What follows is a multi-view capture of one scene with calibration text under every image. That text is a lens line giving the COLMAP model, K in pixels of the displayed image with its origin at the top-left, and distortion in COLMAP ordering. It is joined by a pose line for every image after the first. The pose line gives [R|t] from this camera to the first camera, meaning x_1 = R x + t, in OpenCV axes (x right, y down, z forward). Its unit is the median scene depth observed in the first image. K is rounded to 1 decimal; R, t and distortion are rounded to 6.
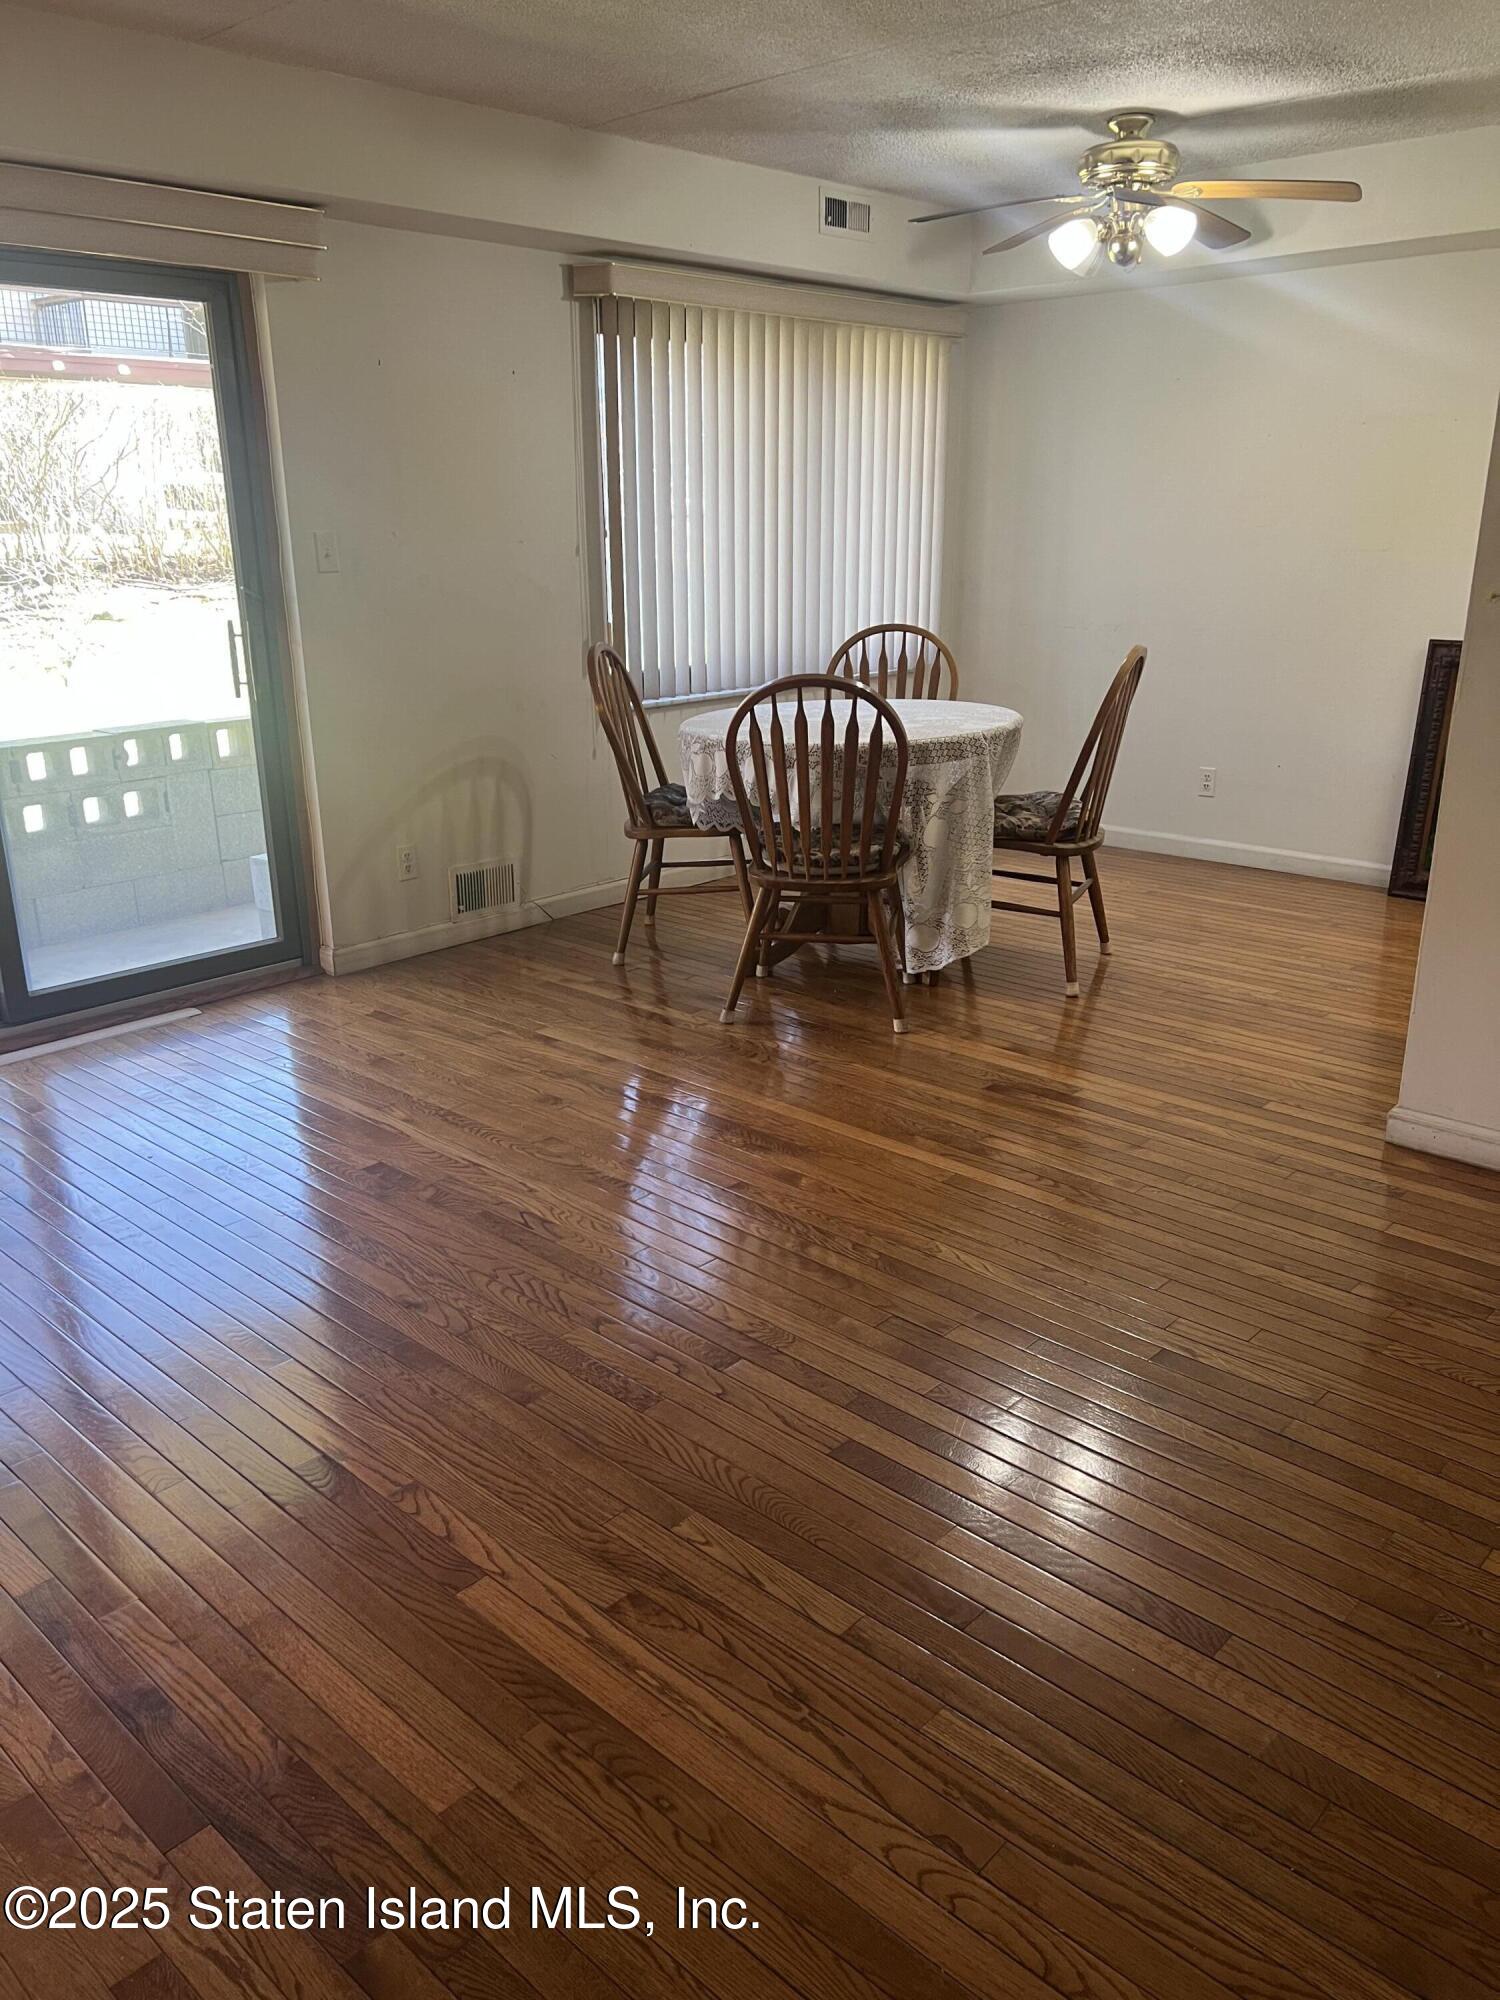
lens RADIAL K [[1511.1, 0, 750.0], [0, 1511.1, 1000.0], [0, 0, 1]] dist [0.049956, 0.001890]
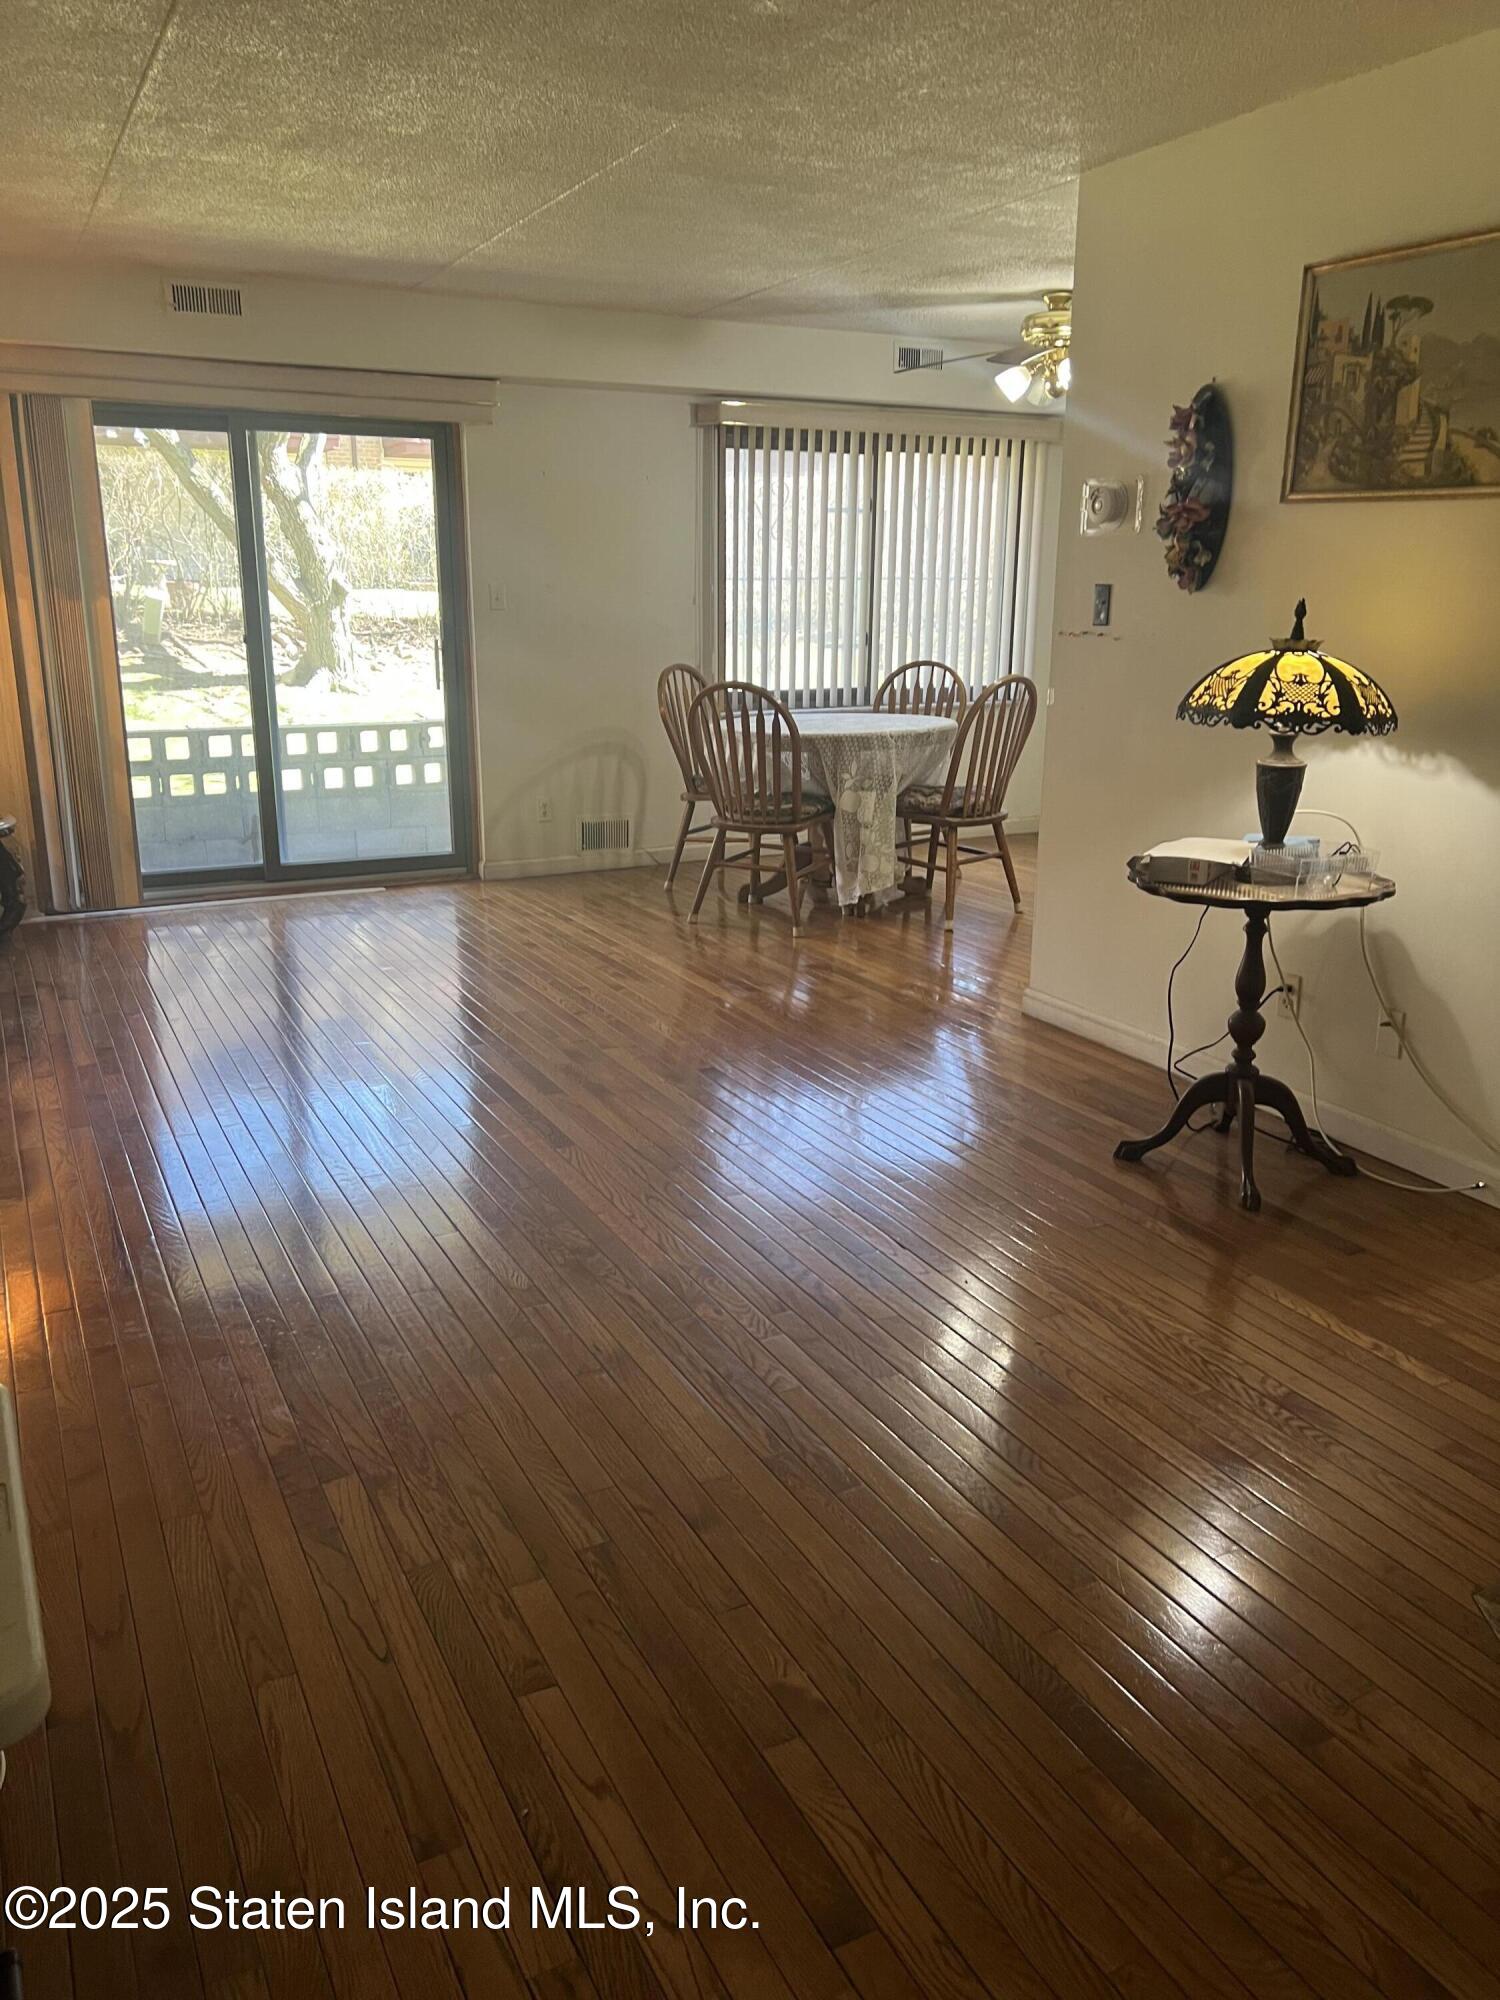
lens RADIAL K [[1511.1, 0, 750.0], [0, 1511.1, 1000.0], [0, 0, 1]] dist [0.049956, 0.001890]
pose [[0.941994, 0.102597, -0.319565, 0.441587], [-0.115416, 0.993087, -0.021384, 0.098921], [0.315162, 0.057026, 0.947323, -0.303441]]
